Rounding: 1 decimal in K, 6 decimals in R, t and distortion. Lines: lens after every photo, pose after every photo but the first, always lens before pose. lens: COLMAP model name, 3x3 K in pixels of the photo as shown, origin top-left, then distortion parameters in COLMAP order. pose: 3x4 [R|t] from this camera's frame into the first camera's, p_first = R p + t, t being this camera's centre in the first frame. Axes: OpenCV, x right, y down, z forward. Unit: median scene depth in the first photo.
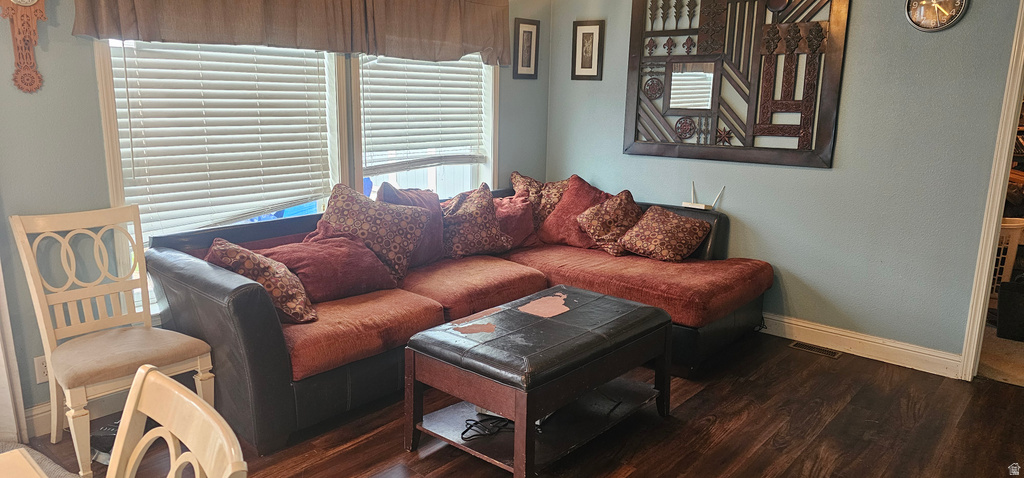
lens RADIAL K [[684.4, 0, 503.0], [0, 684.4, 239.0], [0, 0, 1]] dist [0.073375, -0.077503]
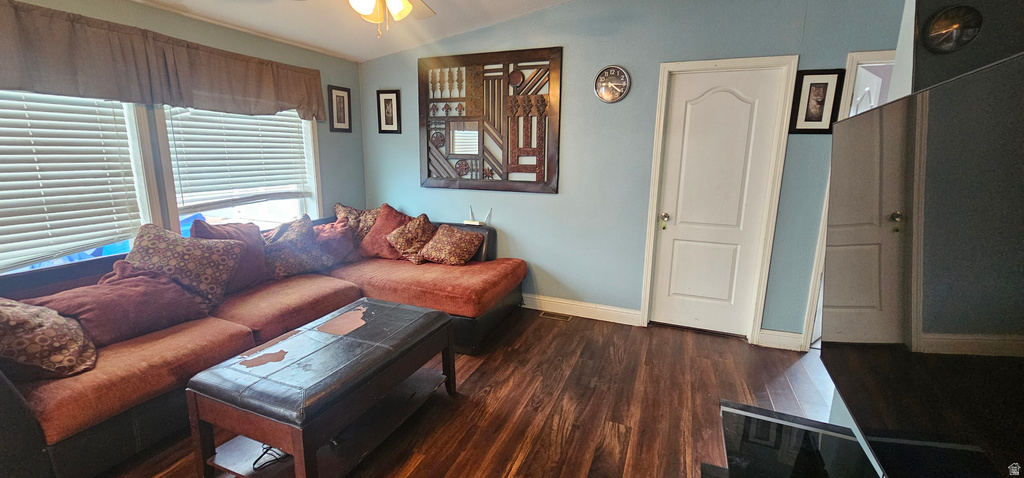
lens RADIAL K [[418.8, 0, 513.1], [0, 418.8, 233.3], [0, 0, 1]] dist [-0.001589, 0.000427]
pose [[0.944198, -0.066330, 0.322631, 0.085597], [0.068860, 0.997620, 0.003580, -0.026331], [-0.322101, 0.018836, 0.946518, 0.176923]]
